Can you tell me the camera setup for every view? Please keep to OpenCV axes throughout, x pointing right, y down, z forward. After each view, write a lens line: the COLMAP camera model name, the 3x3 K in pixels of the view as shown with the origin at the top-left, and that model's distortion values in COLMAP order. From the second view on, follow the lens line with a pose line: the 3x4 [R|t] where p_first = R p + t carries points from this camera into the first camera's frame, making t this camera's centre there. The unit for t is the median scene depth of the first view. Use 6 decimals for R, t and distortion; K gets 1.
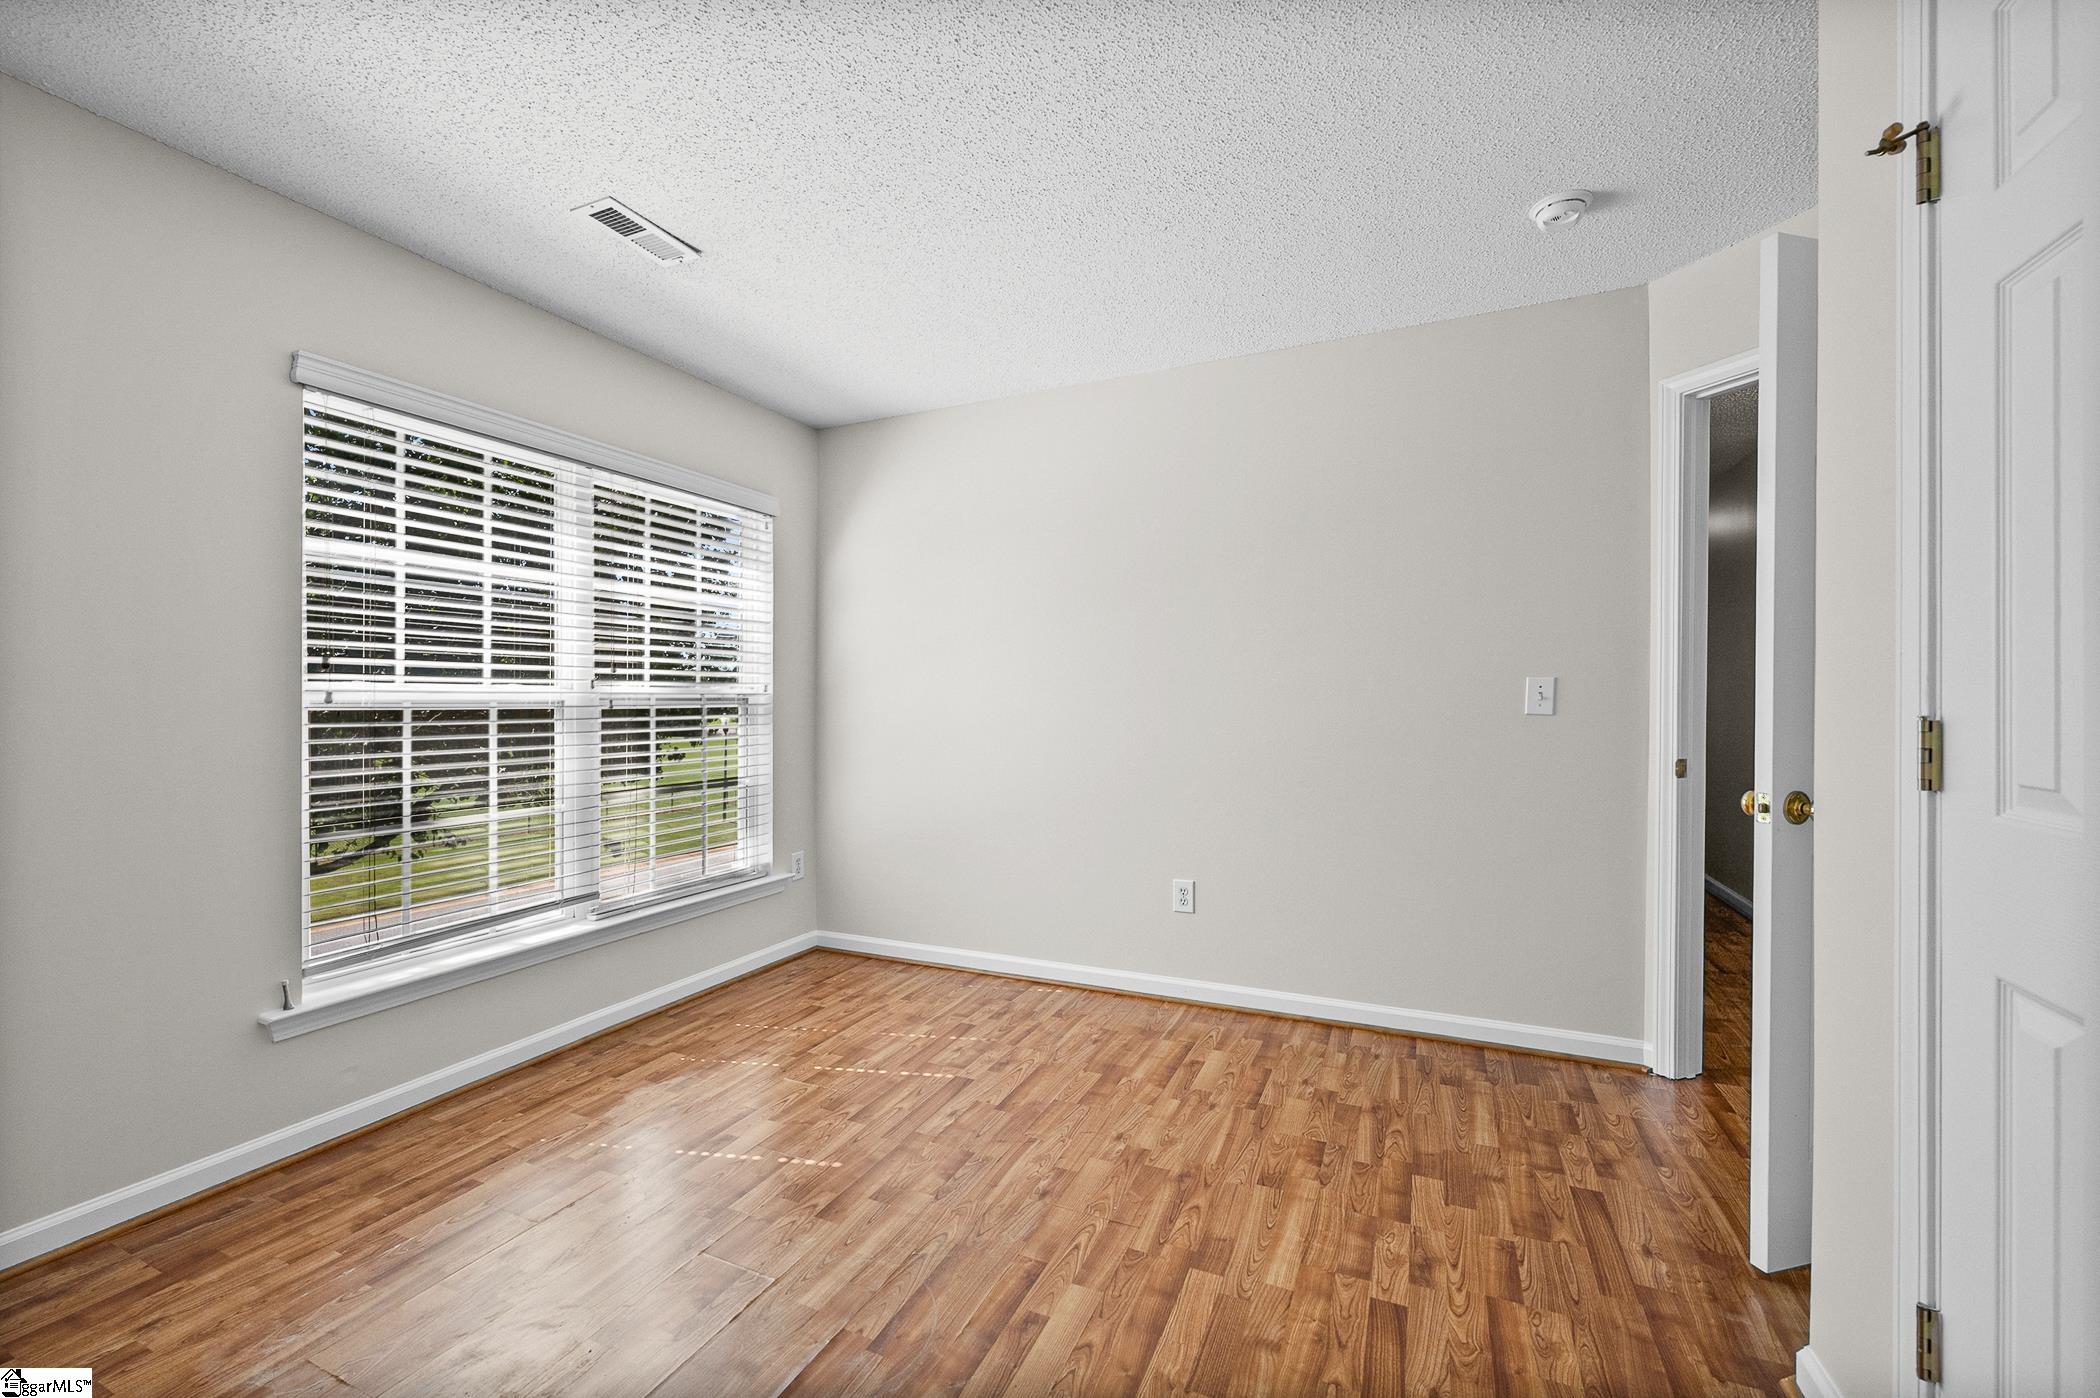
lens RADIAL K [[840.3, 0, 1045.7], [0, 840.3, 693.7], [0, 0, 1]] dist [-0.000100, -0.000004]
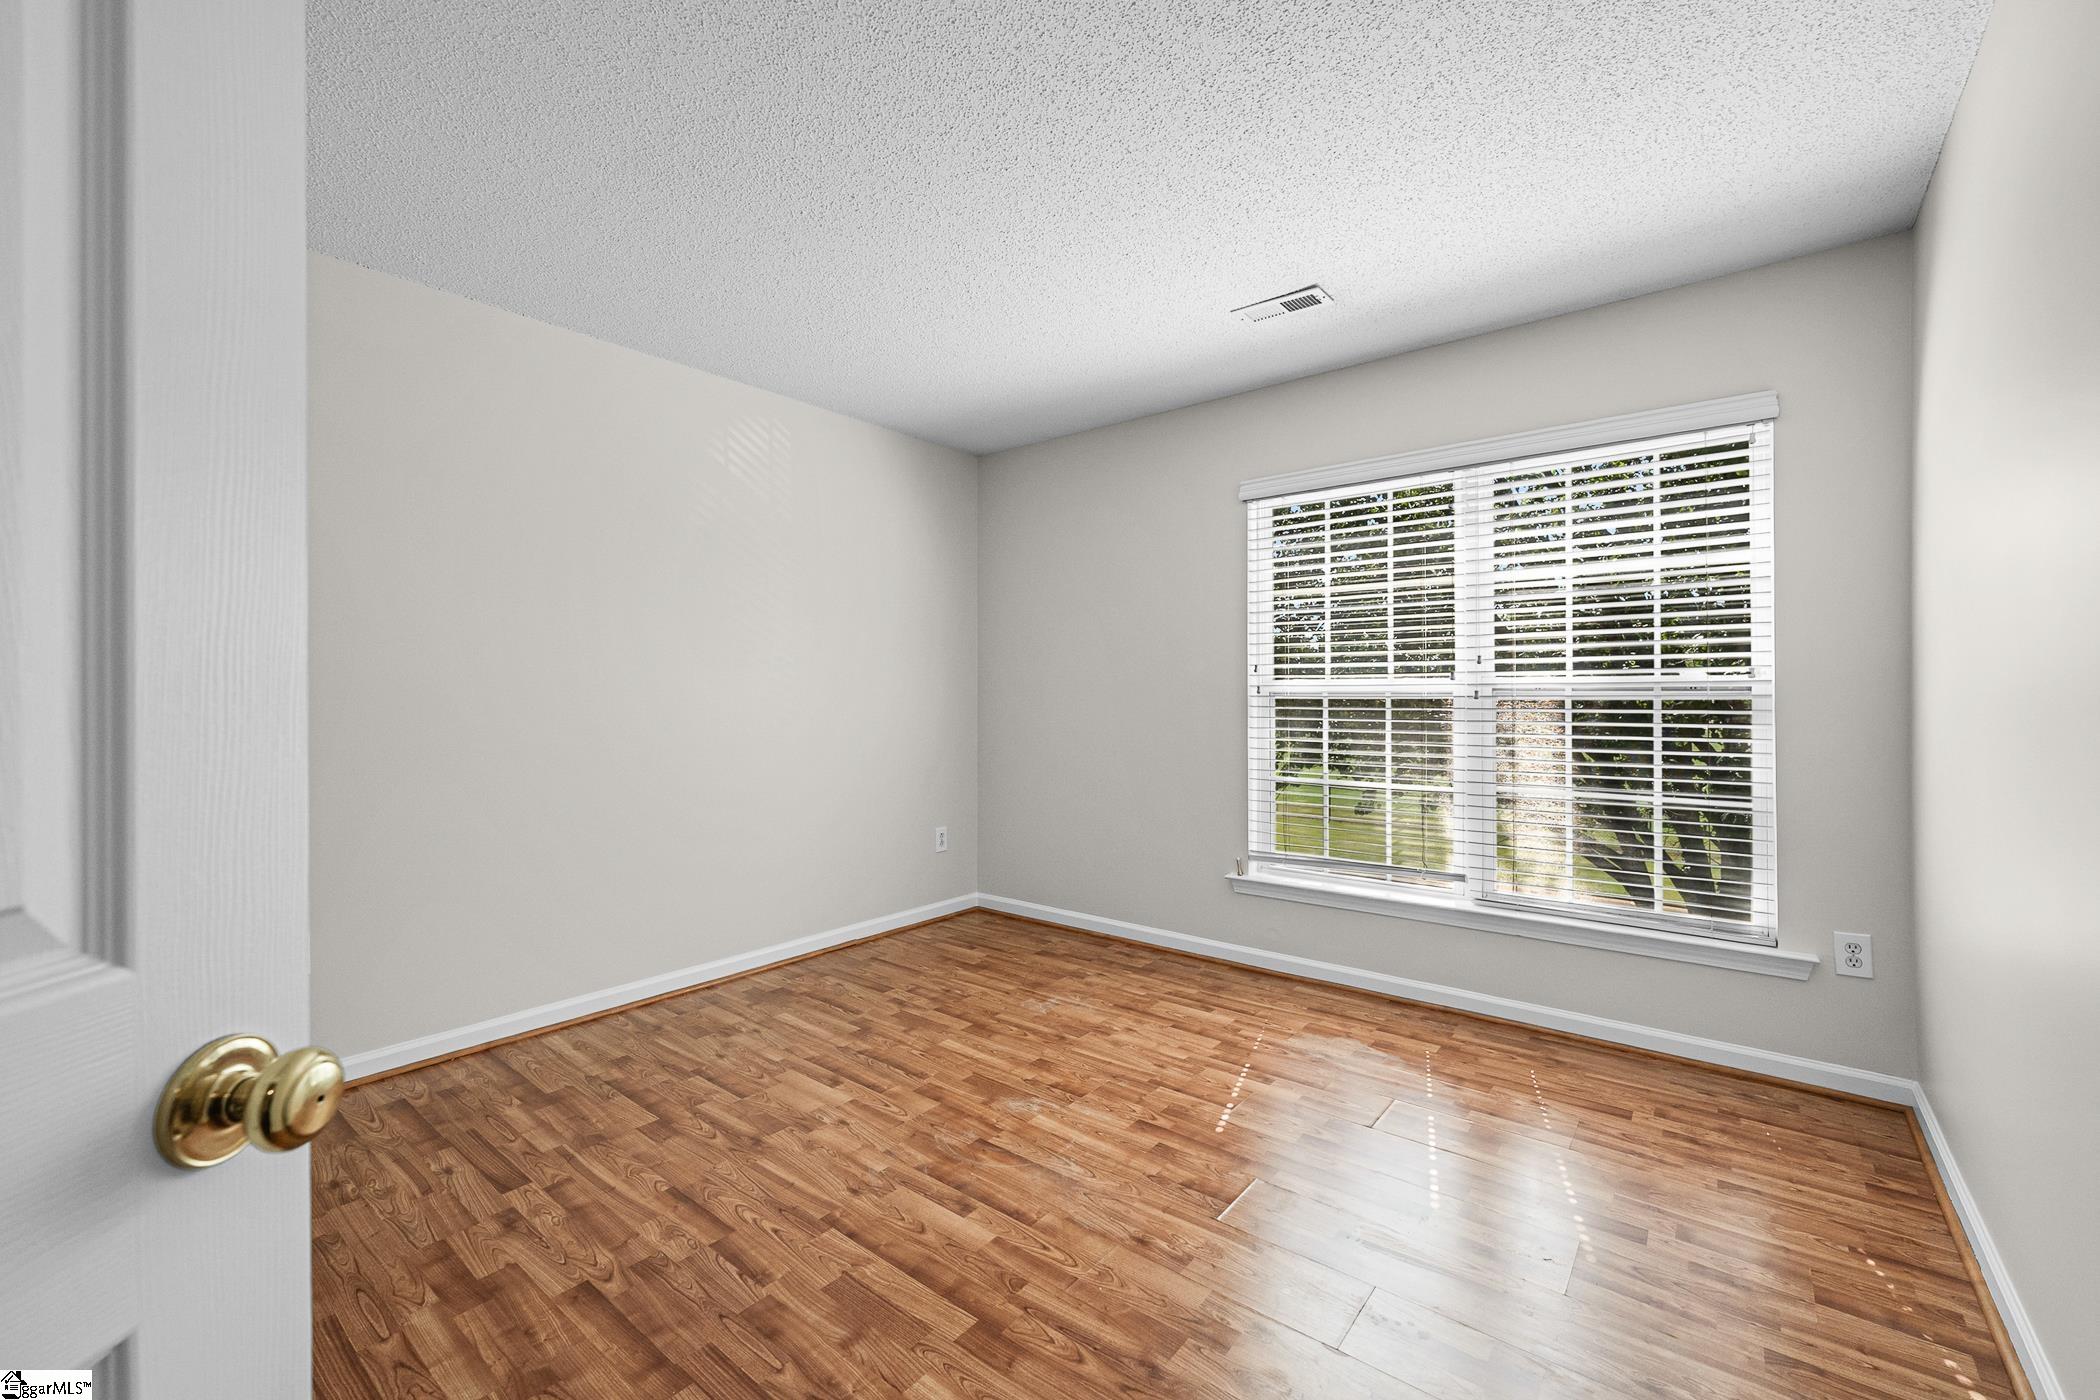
lens RADIAL K [[850.6, 0, 1050.0], [0, 850.6, 700.0], [0, 0, 1]] dist [0.000041, 0.000260]
pose [[-0.248189, 0.011839, -0.968639, 0.724867], [0.013566, 0.999870, 0.008745, 0.003082], [0.968617, -0.010970, -0.248317, 0.915380]]
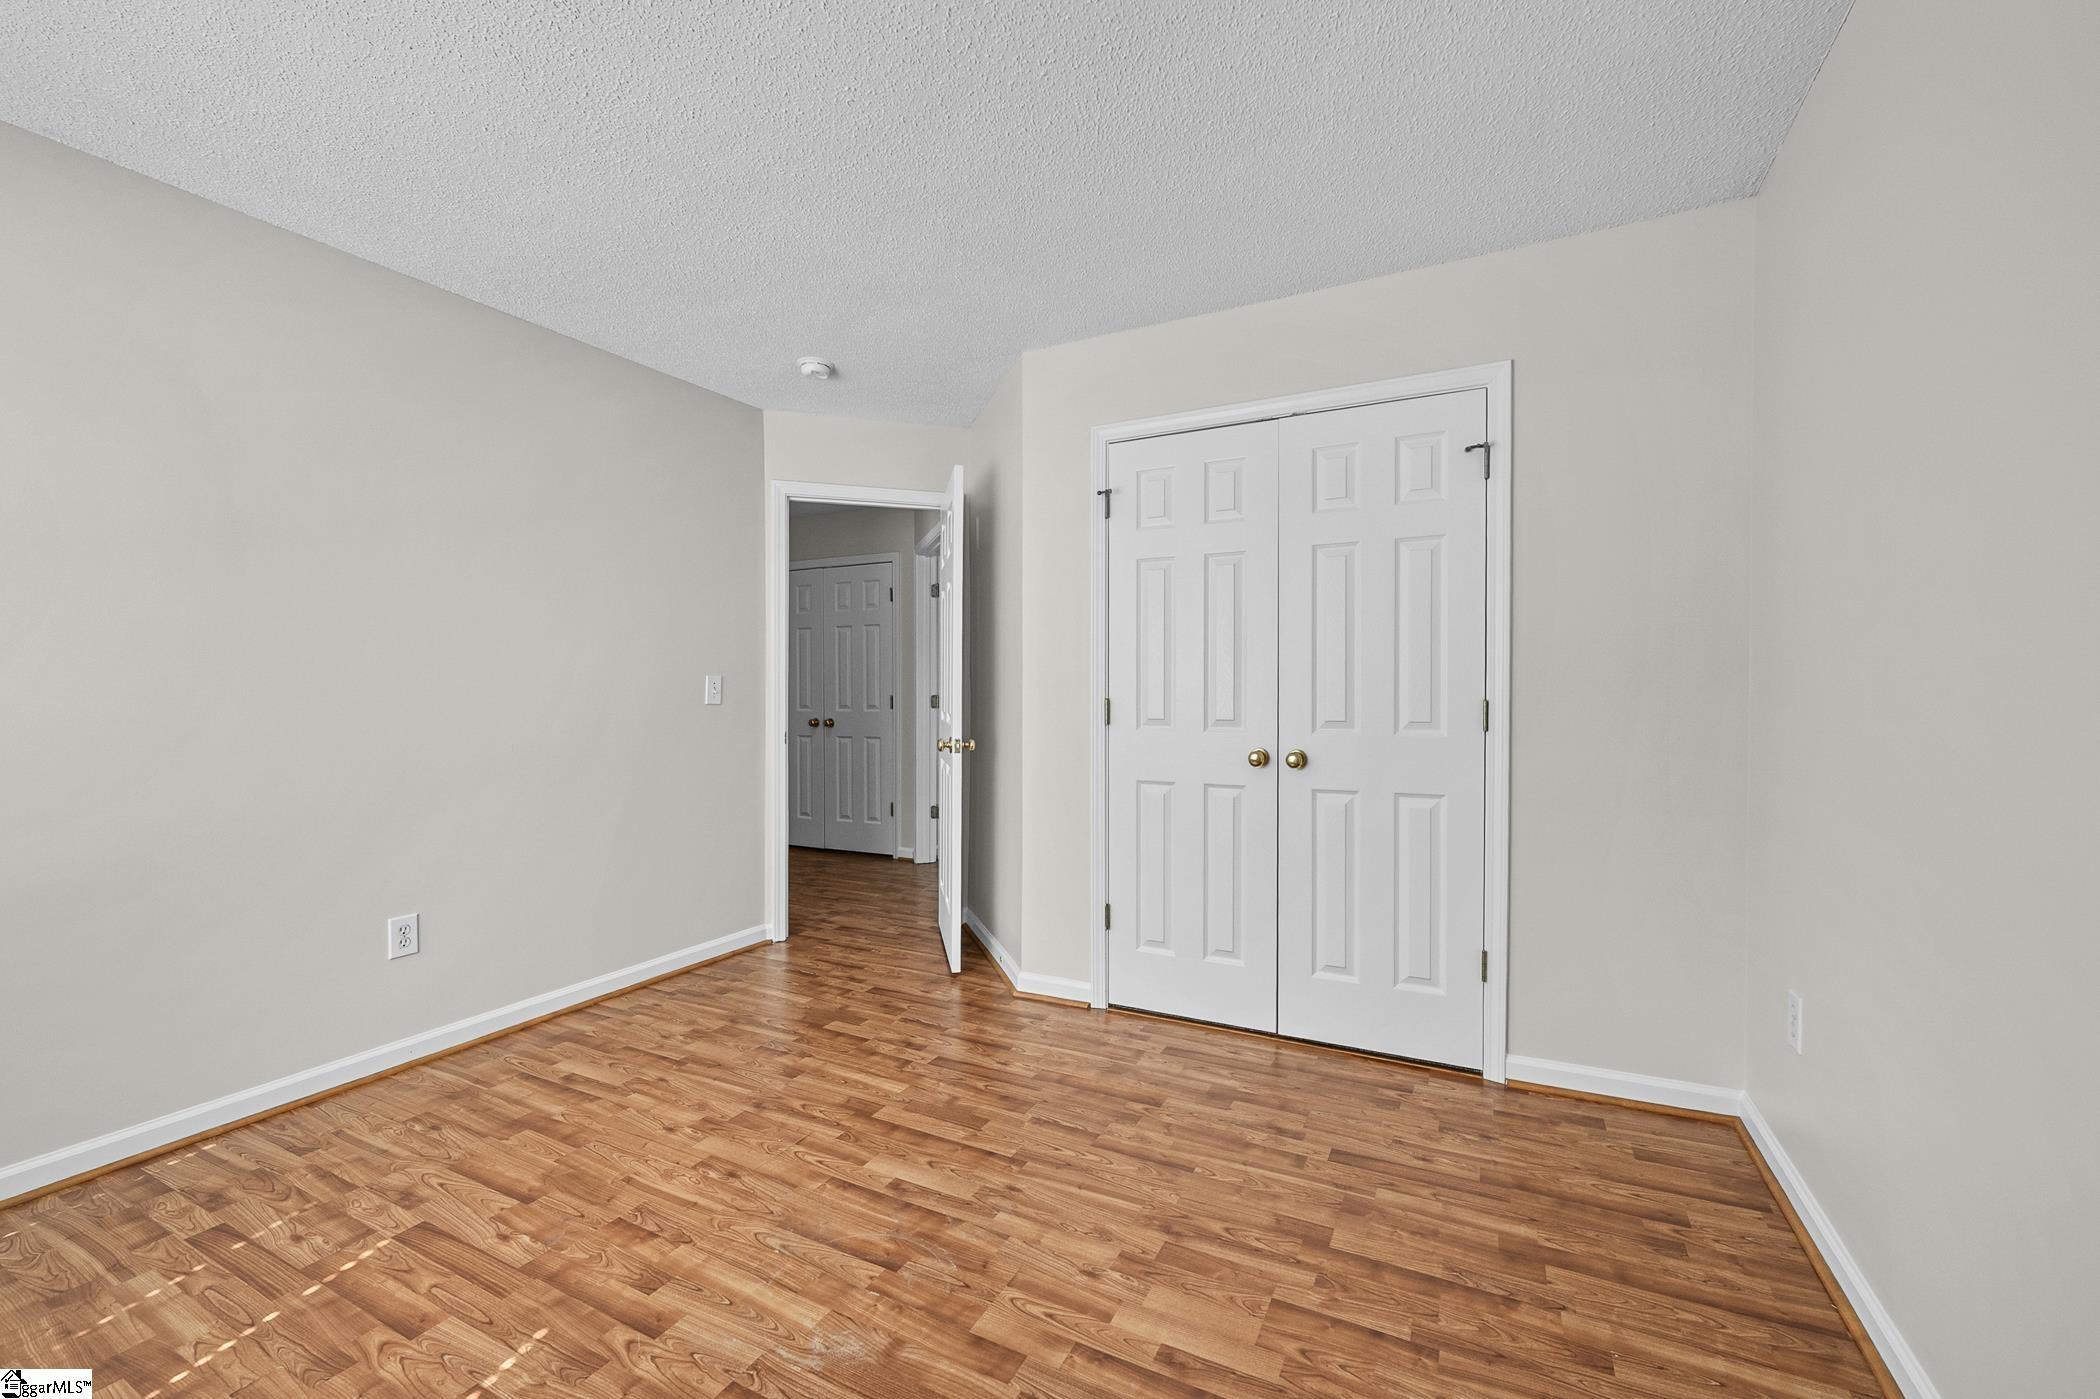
lens RADIAL K [[860.4, 0, 1046.2], [0, 860.4, 695.2], [0, 0, 1]] dist [-0.001841, 0.000264]
pose [[0.055233, 0.000231, 0.998473, -0.822772], [-0.008219, 0.999966, 0.000223, 0.007624], [-0.998440, -0.008219, 0.055233, 0.455124]]
